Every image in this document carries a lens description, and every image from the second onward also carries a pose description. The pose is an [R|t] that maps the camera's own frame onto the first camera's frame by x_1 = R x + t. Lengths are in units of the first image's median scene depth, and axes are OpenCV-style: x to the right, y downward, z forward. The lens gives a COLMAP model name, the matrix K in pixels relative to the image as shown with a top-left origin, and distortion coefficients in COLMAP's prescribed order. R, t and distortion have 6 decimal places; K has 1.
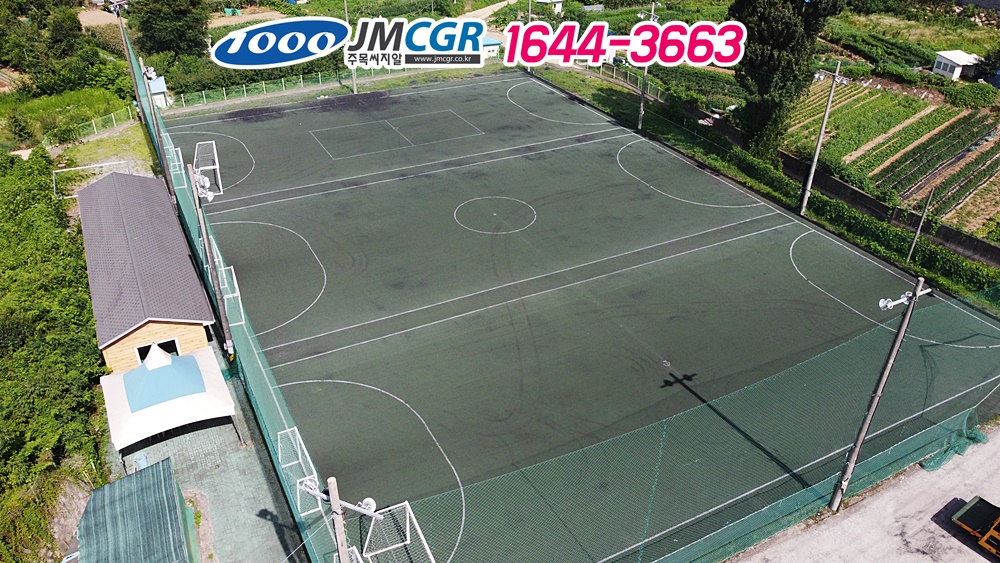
lens RADIAL K [[753.3, 0, 500.0], [0, 753.3, 281.5], [0, 0, 1]] dist [-0.006636, 0.003501]
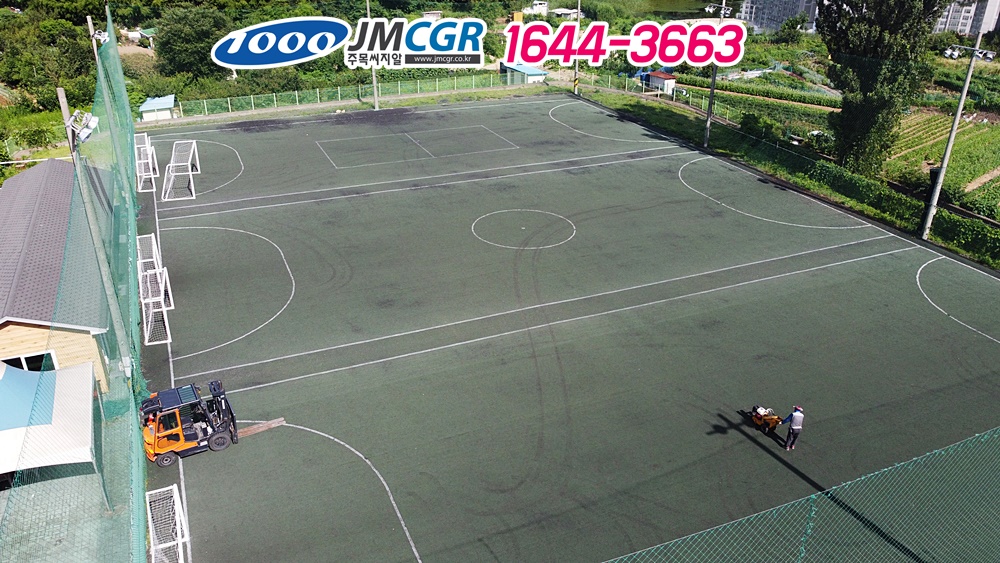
lens RADIAL K [[753.3, 0, 500.0], [0, 753.3, 281.5], [0, 0, 1]] dist [-0.006636, 0.003501]
pose [[0.997324, 0.028121, -0.067481, 0.022191], [-0.034649, 0.994622, -0.097608, 0.041436], [0.064373, 0.099685, 0.992935, 0.204444]]
